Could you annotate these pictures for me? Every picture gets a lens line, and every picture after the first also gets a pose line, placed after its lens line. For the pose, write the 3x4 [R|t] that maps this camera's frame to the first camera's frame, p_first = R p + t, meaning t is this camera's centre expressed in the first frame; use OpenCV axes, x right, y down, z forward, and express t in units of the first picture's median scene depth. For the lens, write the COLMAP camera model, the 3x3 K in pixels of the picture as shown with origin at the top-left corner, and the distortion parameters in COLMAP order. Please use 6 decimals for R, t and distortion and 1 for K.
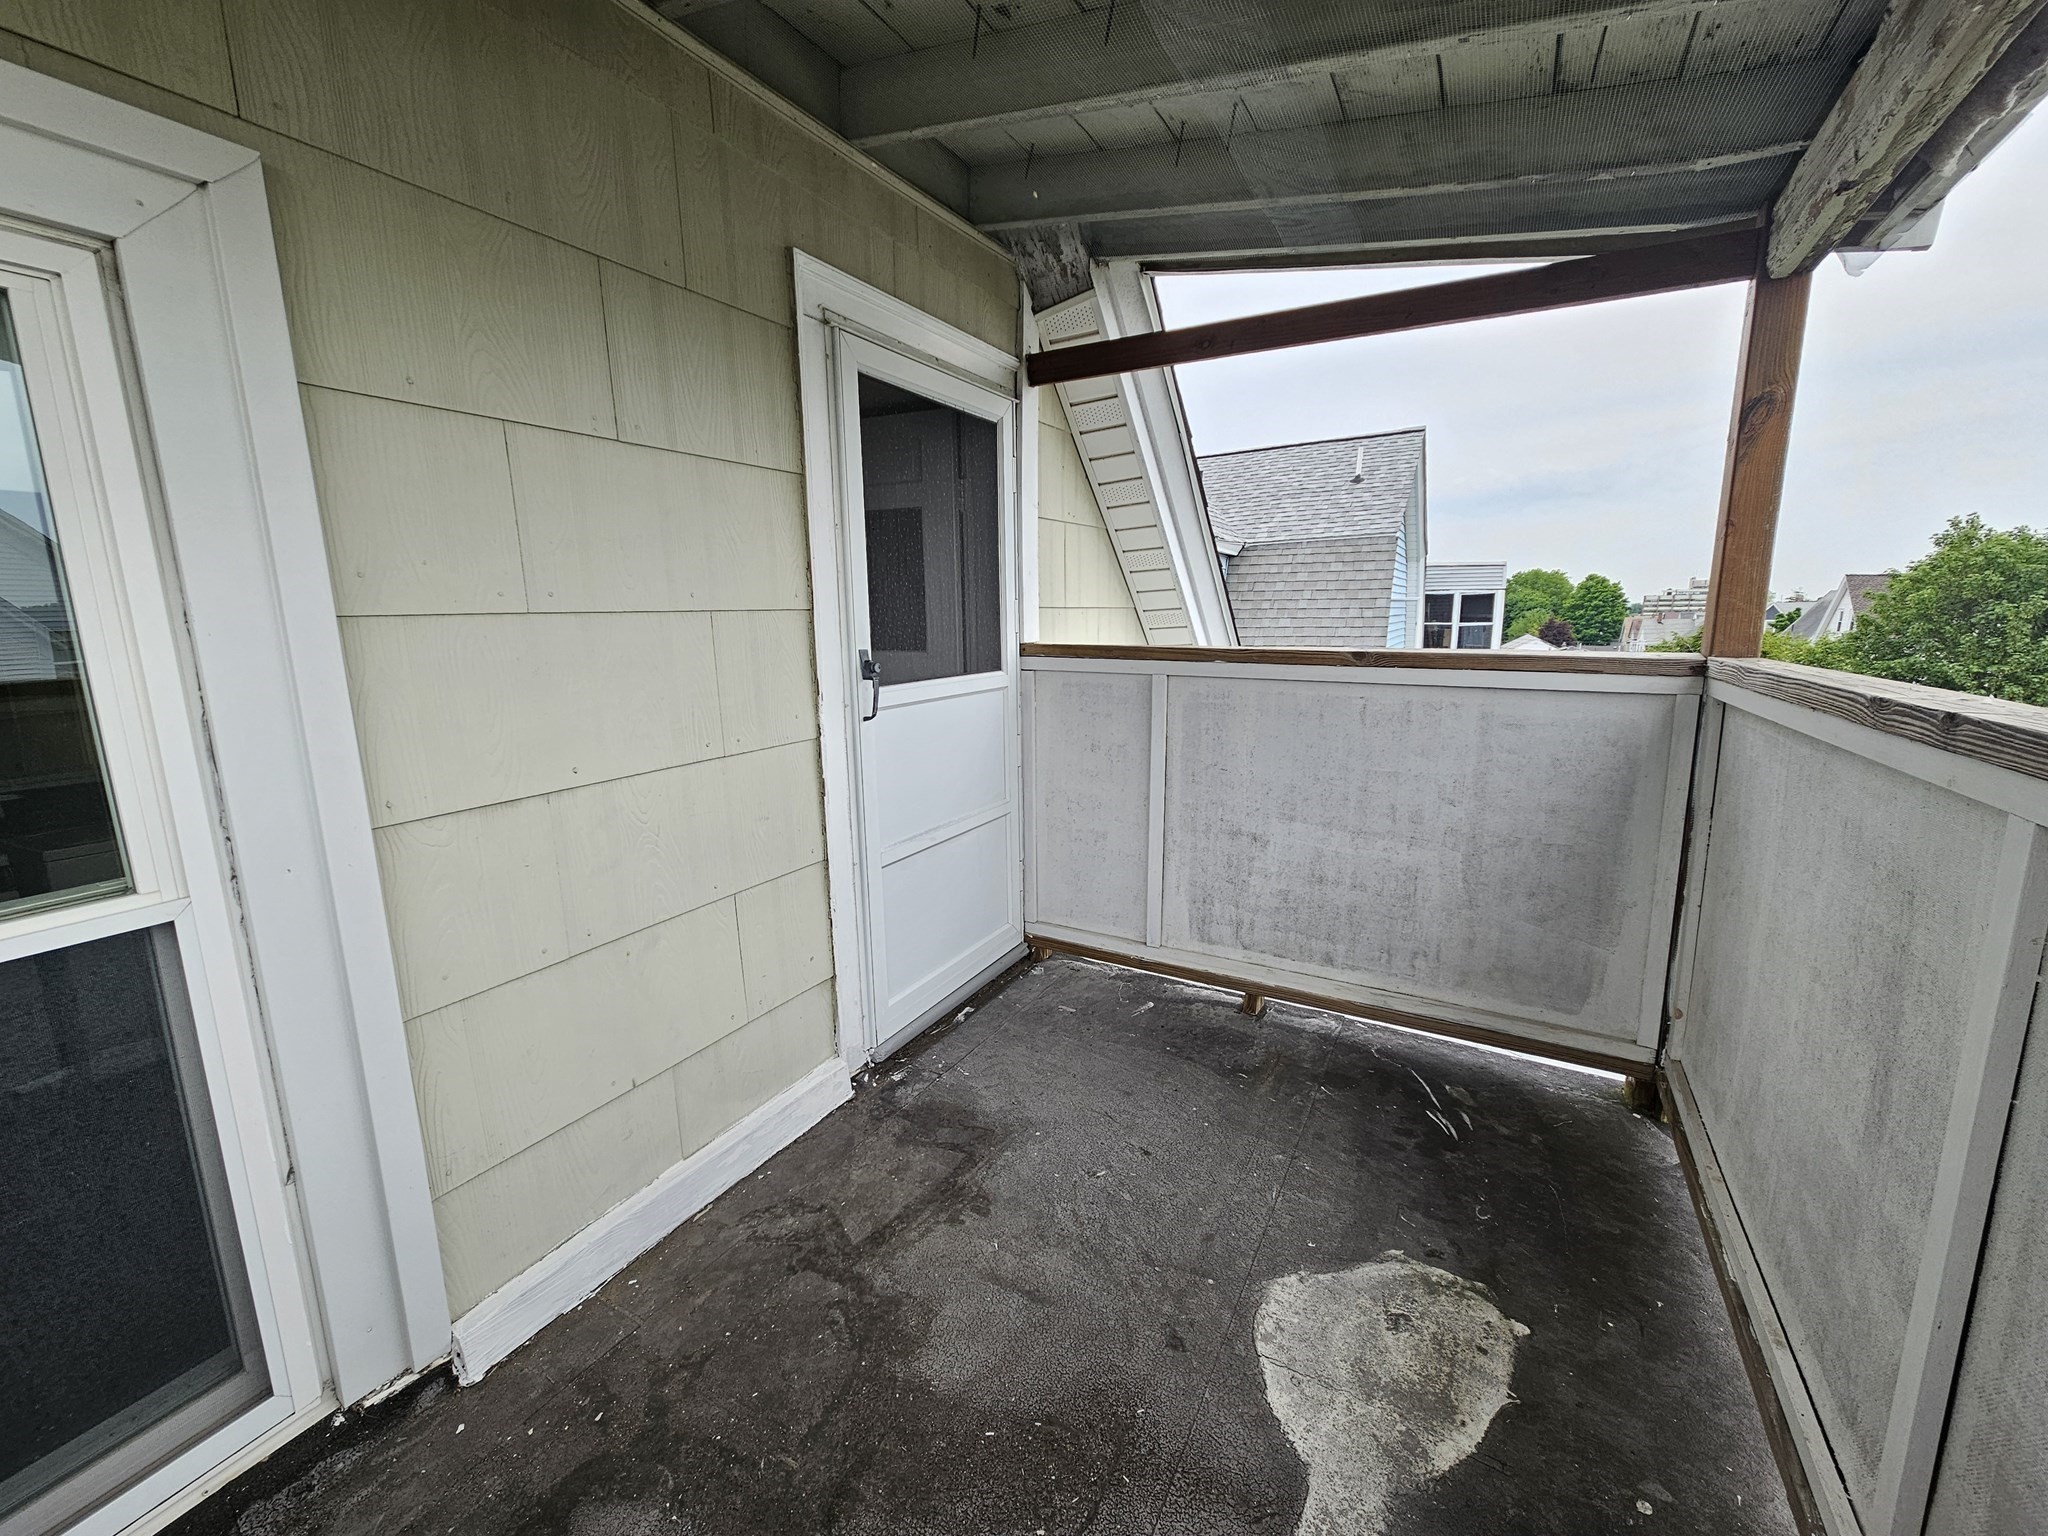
lens RADIAL K [[839.9, 0, 1026.1], [0, 839.9, 767.2], [0, 0, 1]] dist [0.005603, -0.000069]
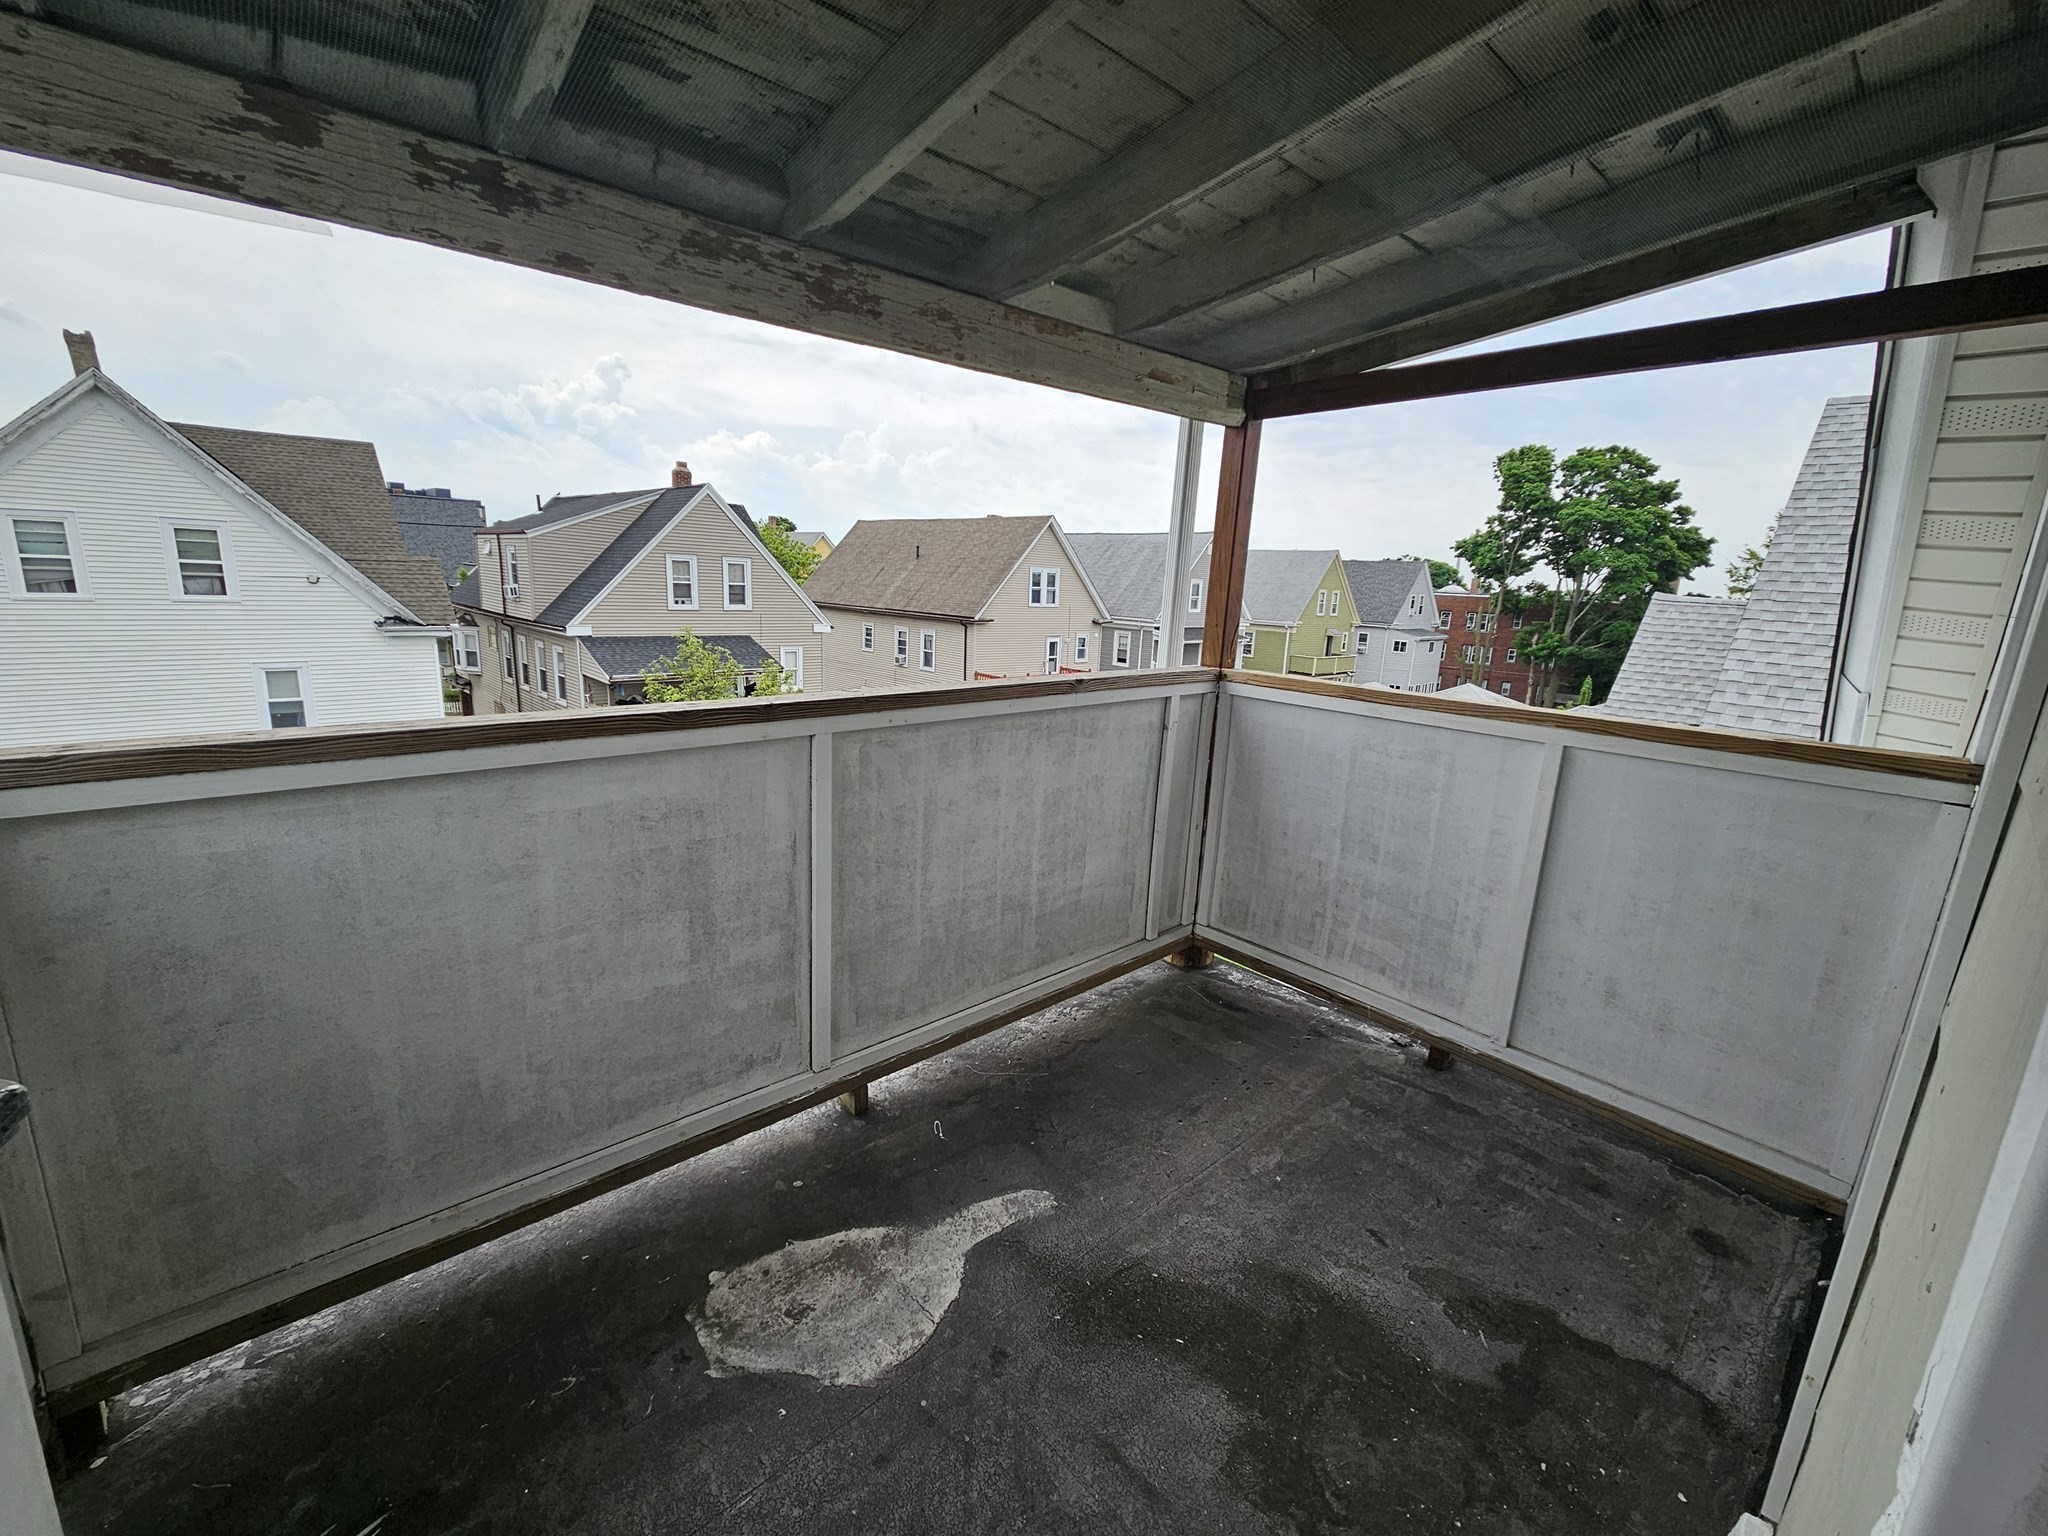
lens RADIAL K [[839.9, 0, 1026.1], [0, 839.9, 767.2], [0, 0, 1]] dist [0.005603, -0.000069]
pose [[-0.941685, -0.106256, 0.319279, -0.119051], [0.025625, 0.923435, 0.382897, -0.422649], [-0.335518, 0.368750, -0.866863, 1.597785]]
